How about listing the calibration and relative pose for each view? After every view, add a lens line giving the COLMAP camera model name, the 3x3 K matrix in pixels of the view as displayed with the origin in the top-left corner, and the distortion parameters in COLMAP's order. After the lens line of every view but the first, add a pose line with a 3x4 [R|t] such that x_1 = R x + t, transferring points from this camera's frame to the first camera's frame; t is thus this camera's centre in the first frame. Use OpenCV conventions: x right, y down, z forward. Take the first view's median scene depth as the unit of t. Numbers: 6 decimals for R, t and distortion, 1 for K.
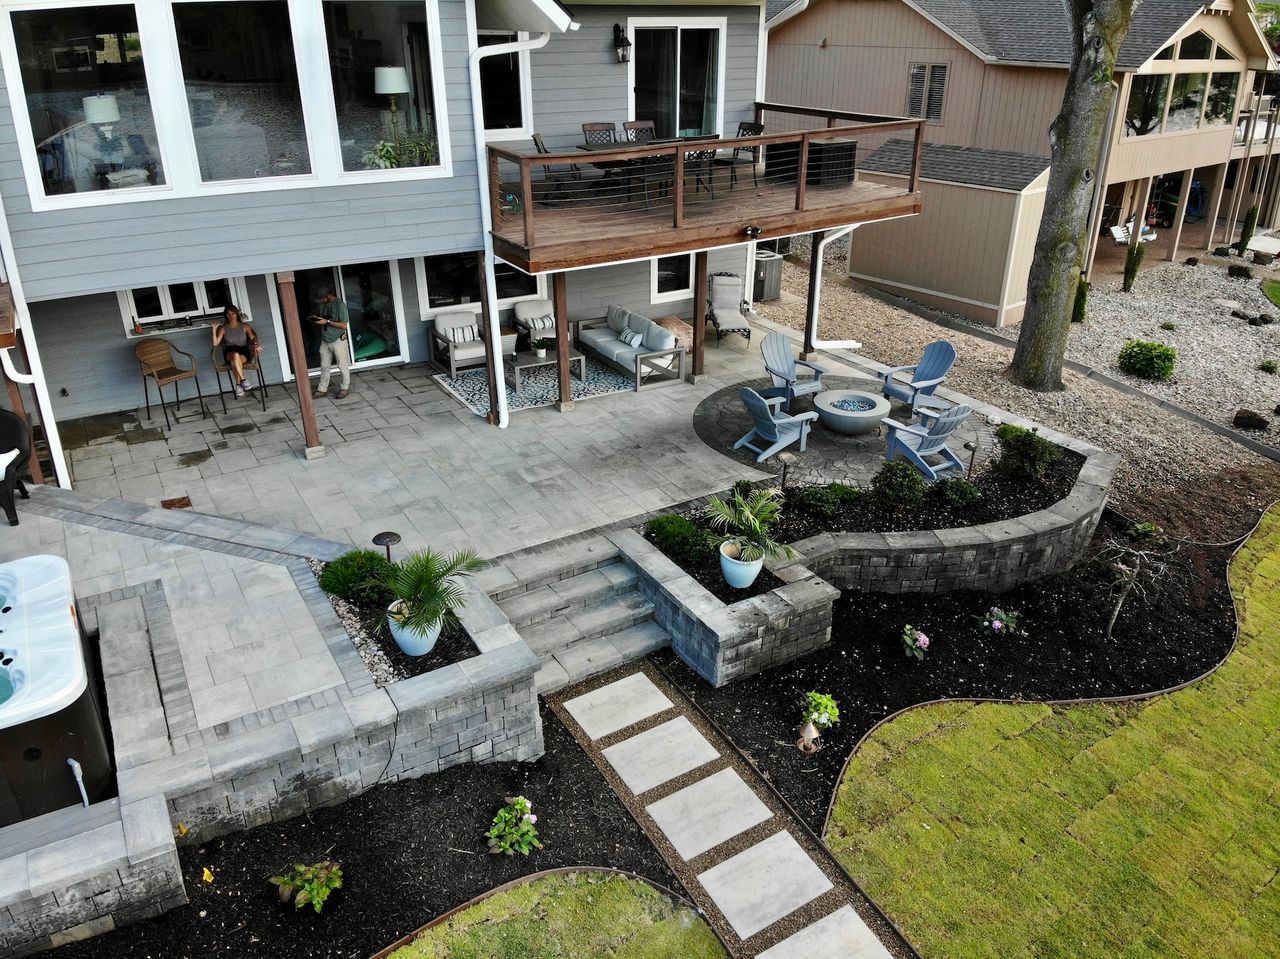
lens RADIAL K [[906.6, 0, 636.8], [0, 906.6, 484.5], [0, 0, 1]] dist [0.112919, -0.198106]
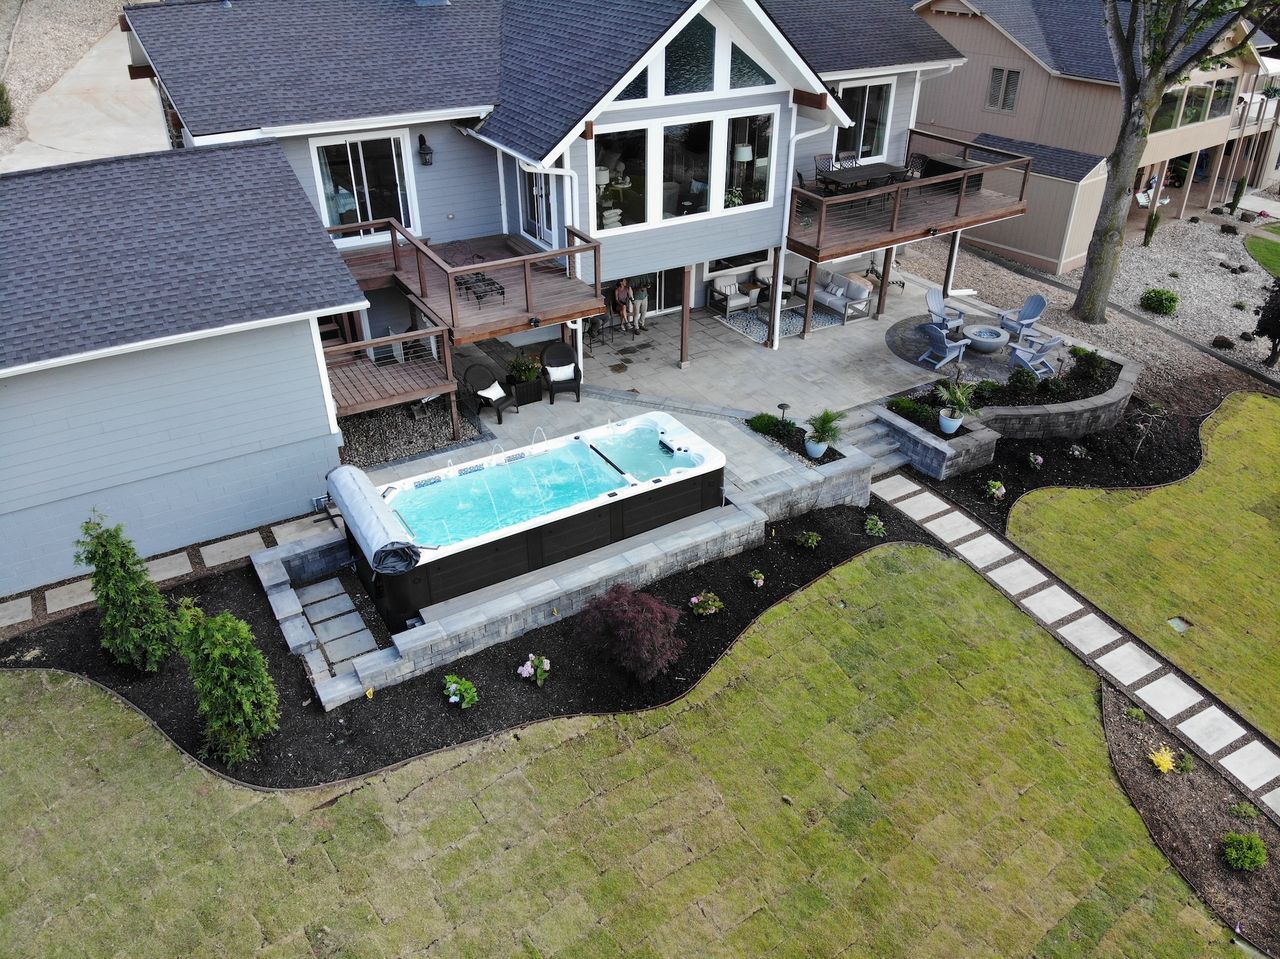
lens RADIAL K [[906.6, 0, 636.8], [0, 906.6, 484.5], [0, 0, 1]] dist [0.112919, -0.198106]
pose [[0.999999, -0.000019, 0.001206, -0.435606], [-0.000098, 0.995285, 0.096990, 0.025035], [-0.001202, -0.096990, 0.995285, -0.758305]]
